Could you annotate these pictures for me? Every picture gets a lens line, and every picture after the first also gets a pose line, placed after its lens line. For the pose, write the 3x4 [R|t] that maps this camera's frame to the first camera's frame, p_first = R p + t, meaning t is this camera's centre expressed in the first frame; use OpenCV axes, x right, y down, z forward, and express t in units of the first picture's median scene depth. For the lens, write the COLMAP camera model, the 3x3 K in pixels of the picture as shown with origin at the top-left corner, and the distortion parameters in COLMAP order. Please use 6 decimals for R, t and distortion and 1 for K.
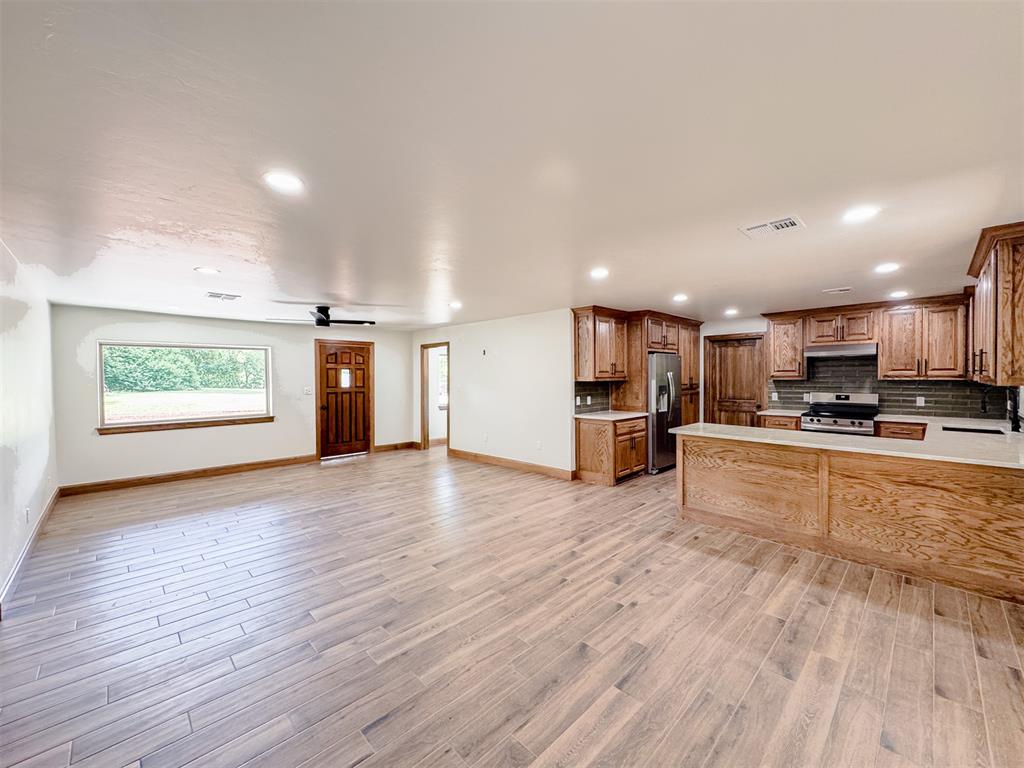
lens RADIAL K [[410.8, 0, 511.0], [0, 410.8, 383.7], [0, 0, 1]] dist [-0.003589, 0.001201]
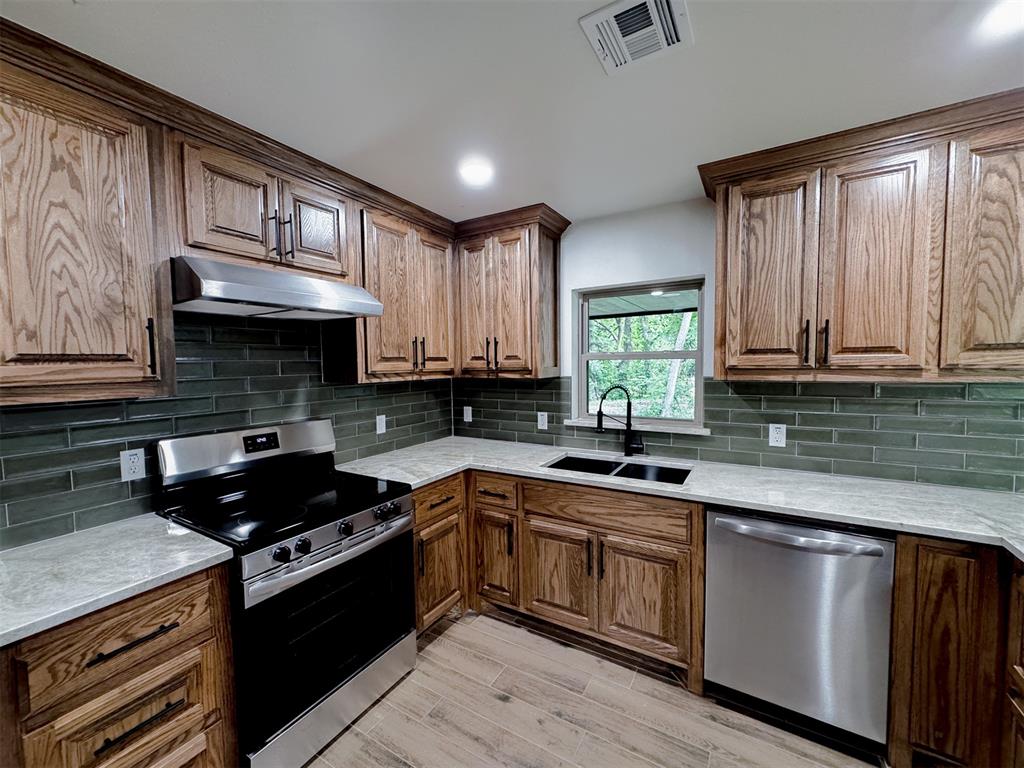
lens RADIAL K [[410.8, 0, 510.6], [0, 410.8, 383.3], [0, 0, 1]] dist [-0.003589, 0.001201]
pose [[-0.259903, -0.037082, 0.964922, 0.445540], [0.035057, 0.998241, 0.047805, -0.022157], [-0.964998, 0.046252, -0.258146, 0.896225]]
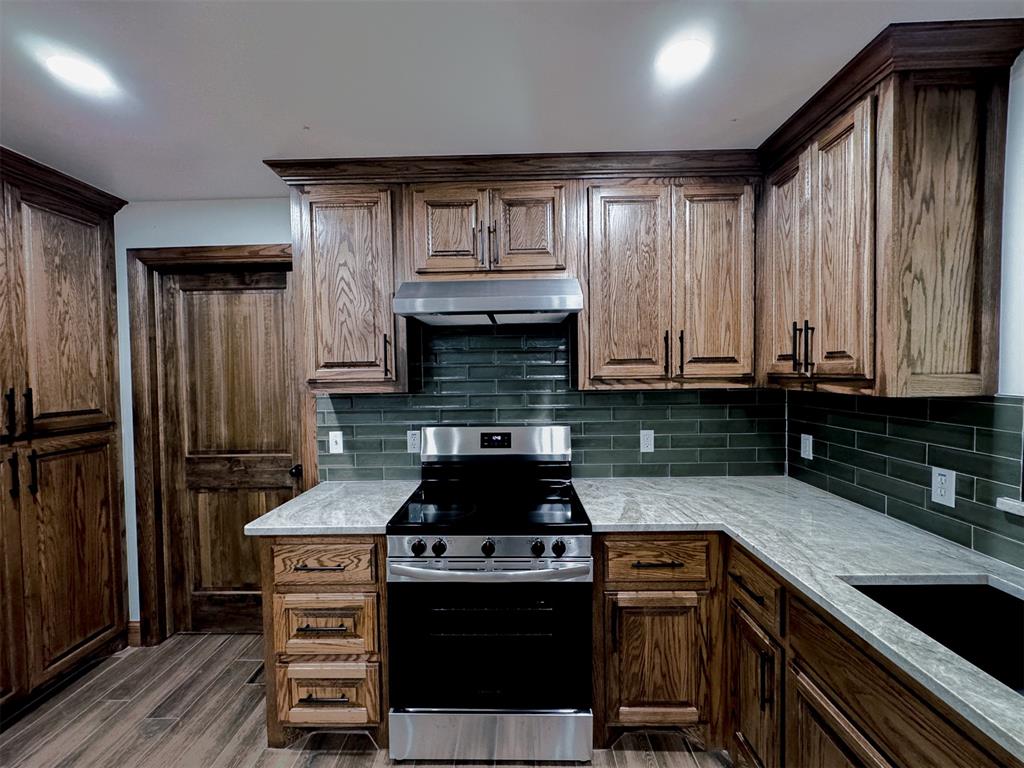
lens RADIAL K [[410.8, 0, 510.2], [0, 410.8, 383.1], [0, 0, 1]] dist [-0.003589, 0.001201]
pose [[0.706461, -0.023976, 0.707346, 0.571111], [0.022061, 0.999686, 0.011852, -0.019517], [-0.707408, 0.007231, 0.706768, 0.744899]]
